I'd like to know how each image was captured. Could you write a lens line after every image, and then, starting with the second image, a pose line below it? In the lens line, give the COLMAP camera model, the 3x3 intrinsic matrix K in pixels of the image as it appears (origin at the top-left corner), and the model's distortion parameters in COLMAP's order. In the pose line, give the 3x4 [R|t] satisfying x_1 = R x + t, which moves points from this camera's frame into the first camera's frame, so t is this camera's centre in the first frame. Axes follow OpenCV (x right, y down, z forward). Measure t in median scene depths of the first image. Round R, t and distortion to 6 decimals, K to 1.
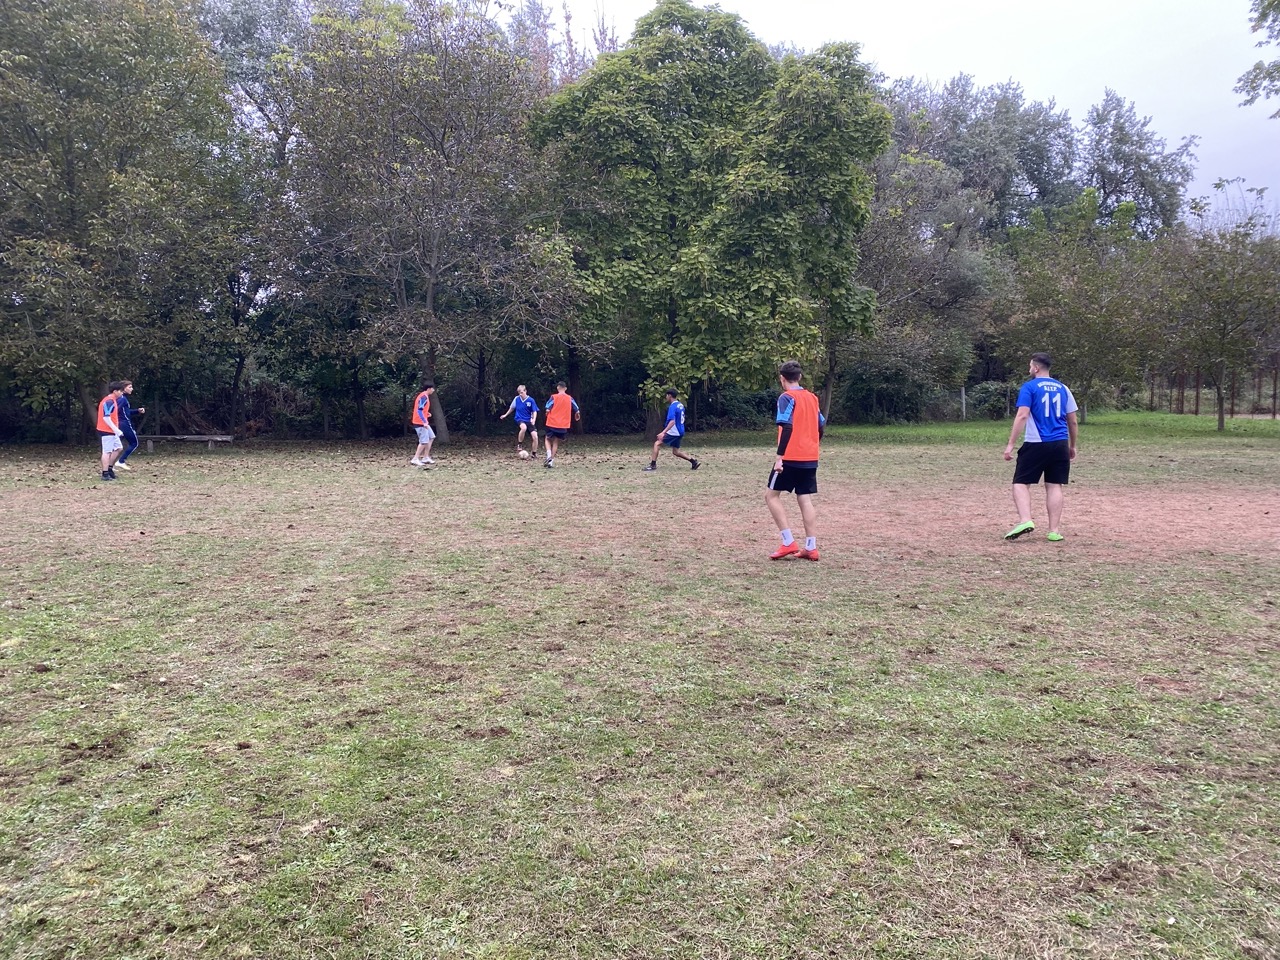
lens RADIAL K [[973.0, 0, 644.5], [0, 973.0, 468.5], [0, 0, 1]] dist [0.053717, -0.056386]
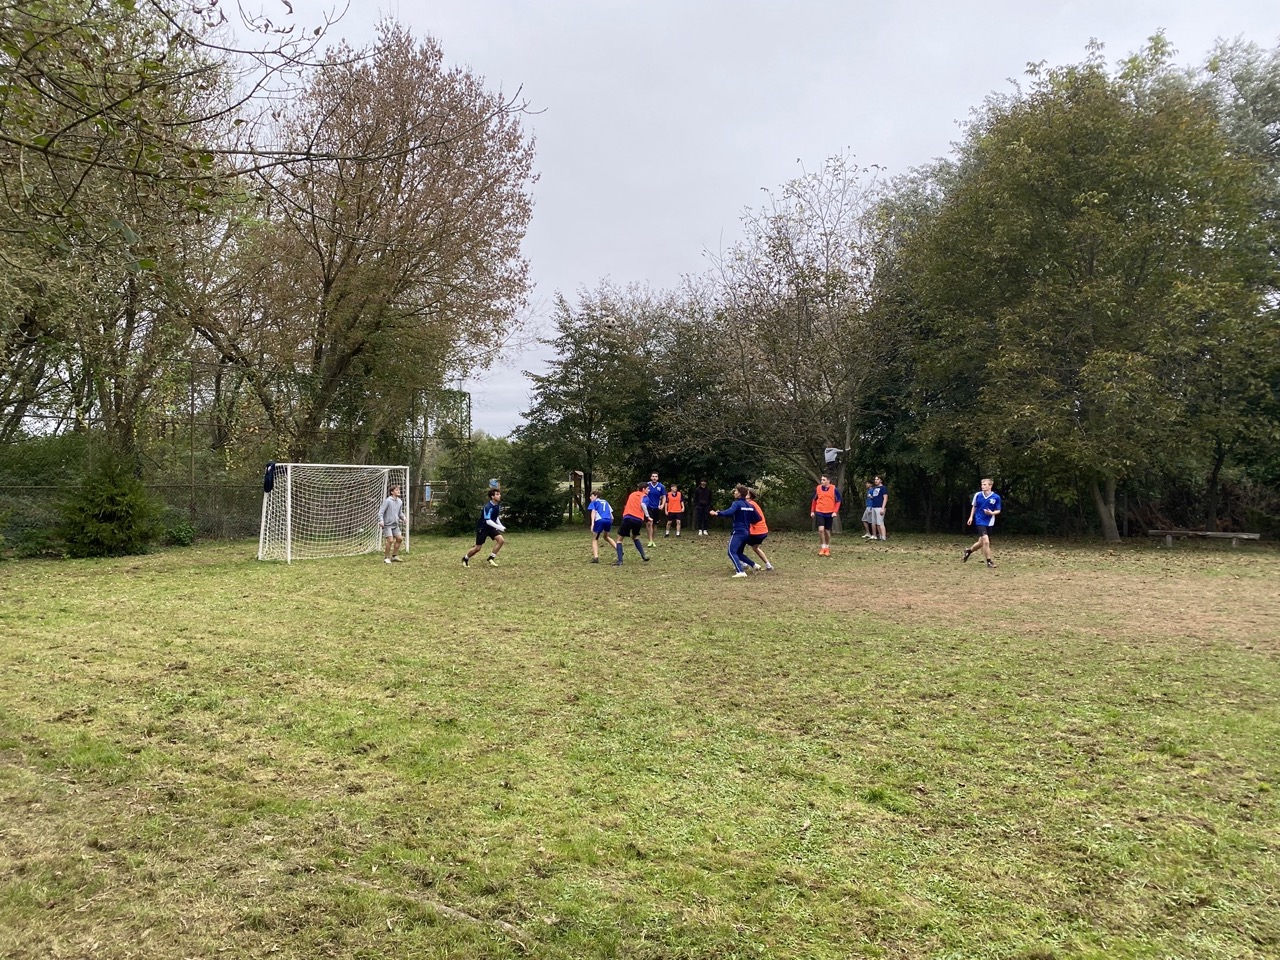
lens RADIAL K [[973.0, 0, 630.9], [0, 973.0, 489.8], [0, 0, 1]] dist [0.053717, -0.056386]
pose [[0.711105, 0.005475, -0.703064, -0.179924], [-0.060563, 0.996730, -0.053493, 0.013507], [0.700472, 0.080619, 0.709112, -0.130197]]
